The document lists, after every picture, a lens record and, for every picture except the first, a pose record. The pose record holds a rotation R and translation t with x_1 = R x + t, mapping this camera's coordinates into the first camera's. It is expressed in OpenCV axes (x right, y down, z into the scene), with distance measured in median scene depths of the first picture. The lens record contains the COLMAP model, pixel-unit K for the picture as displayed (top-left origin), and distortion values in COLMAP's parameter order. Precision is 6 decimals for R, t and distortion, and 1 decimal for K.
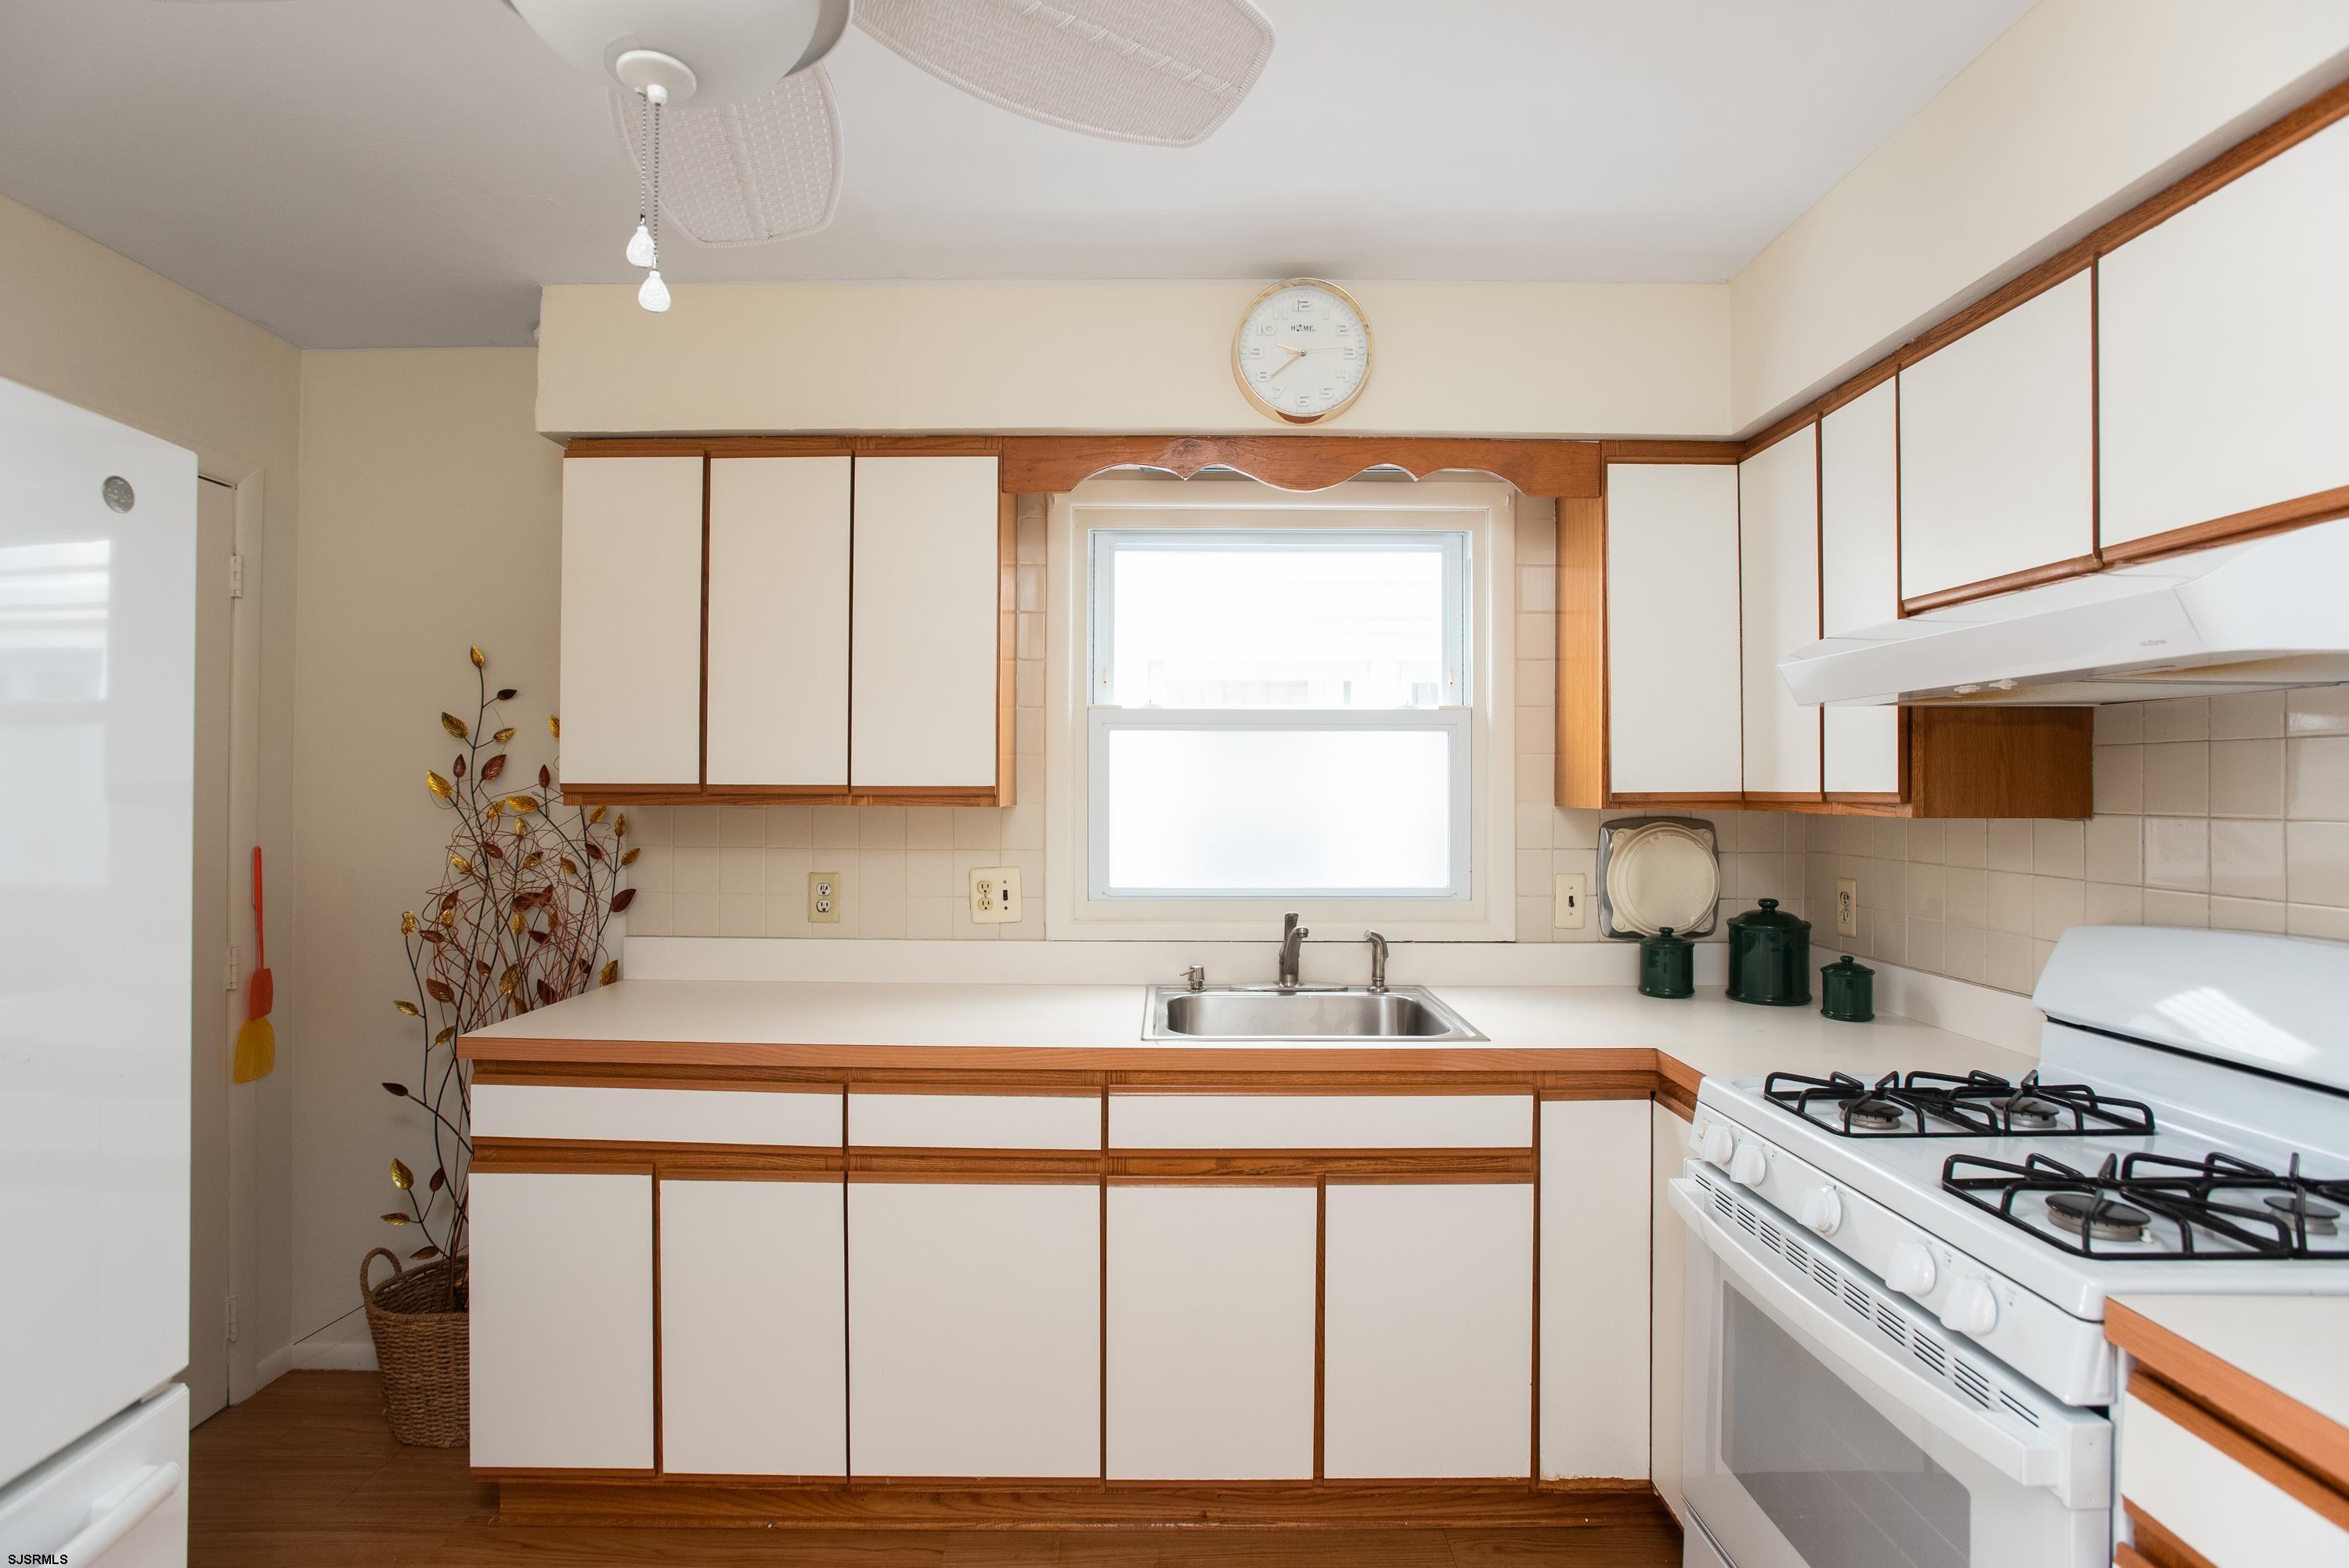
lens RADIAL K [[1134.9, 0, 1173.9], [0, 1134.9, 782.6], [0, 0, 1]] dist [-0.065605, 0.035953]
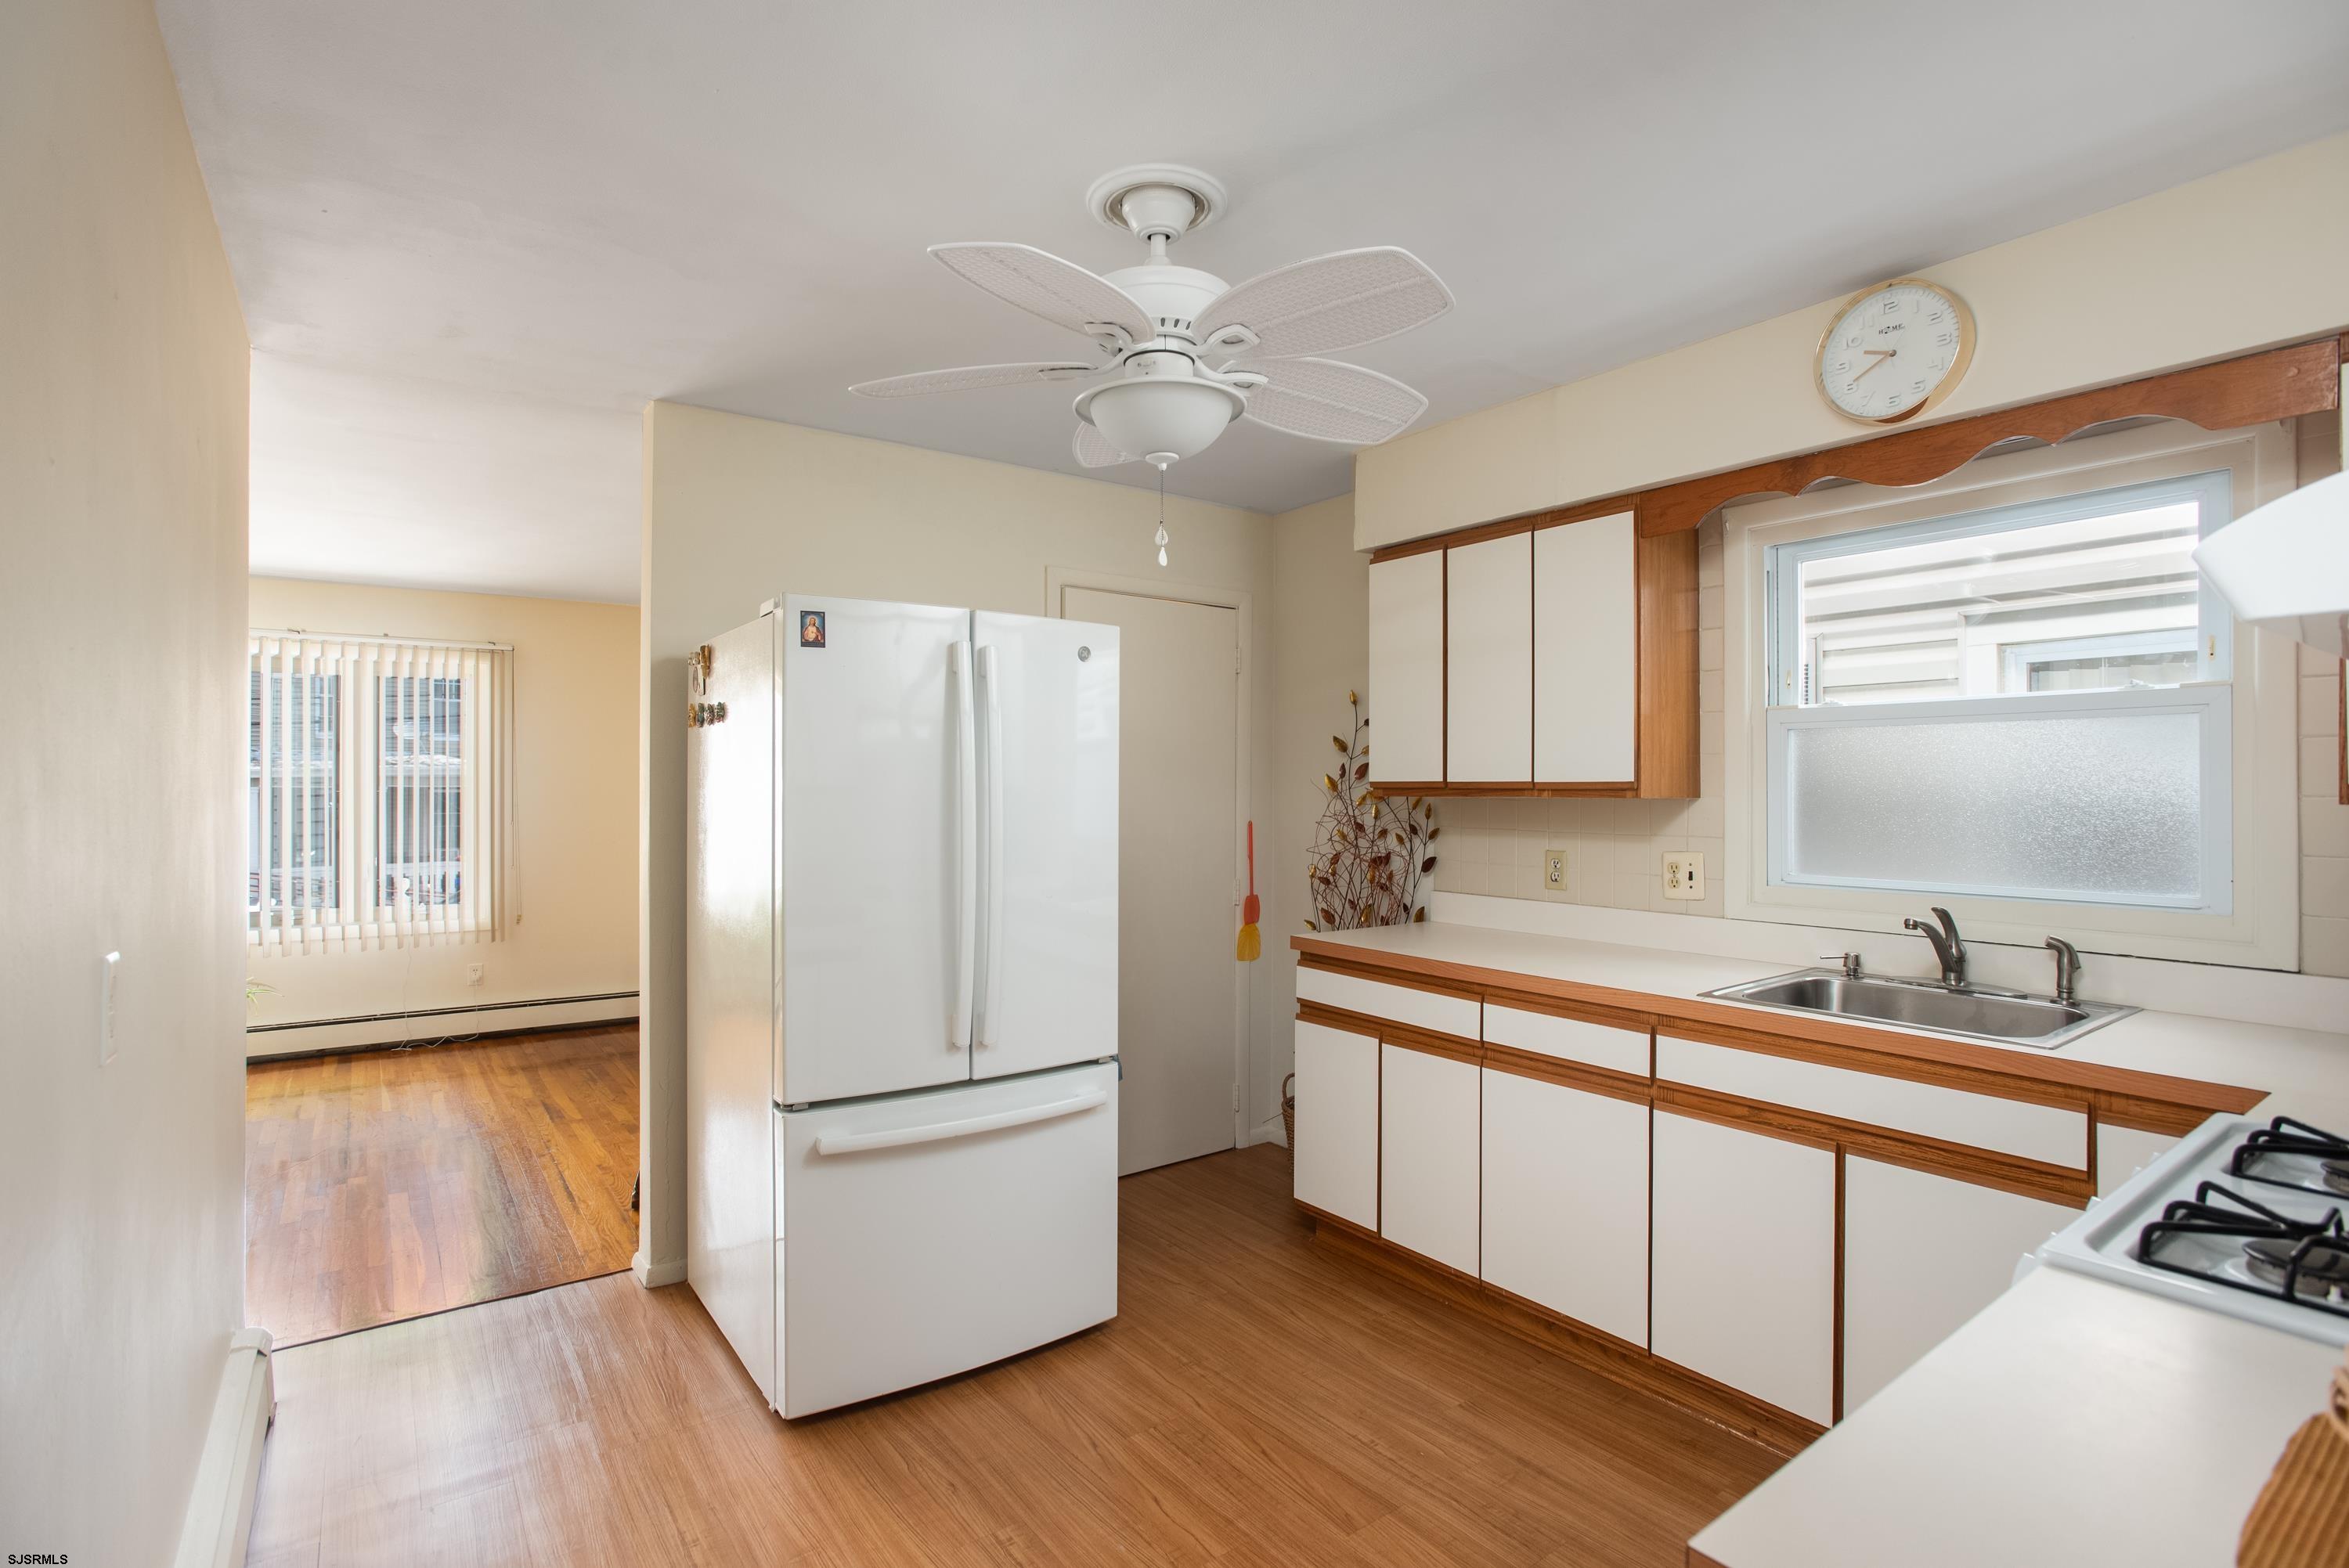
lens RADIAL K [[1134.9, 0, 1173.9], [0, 1134.9, 782.6], [0, 0, 1]] dist [-0.065605, 0.035953]
pose [[0.591039, -0.006470, -0.806617, 0.488411], [0.006108, 0.999975, -0.003545, 0.005208], [0.806620, -0.002832, 0.591063, -0.106572]]
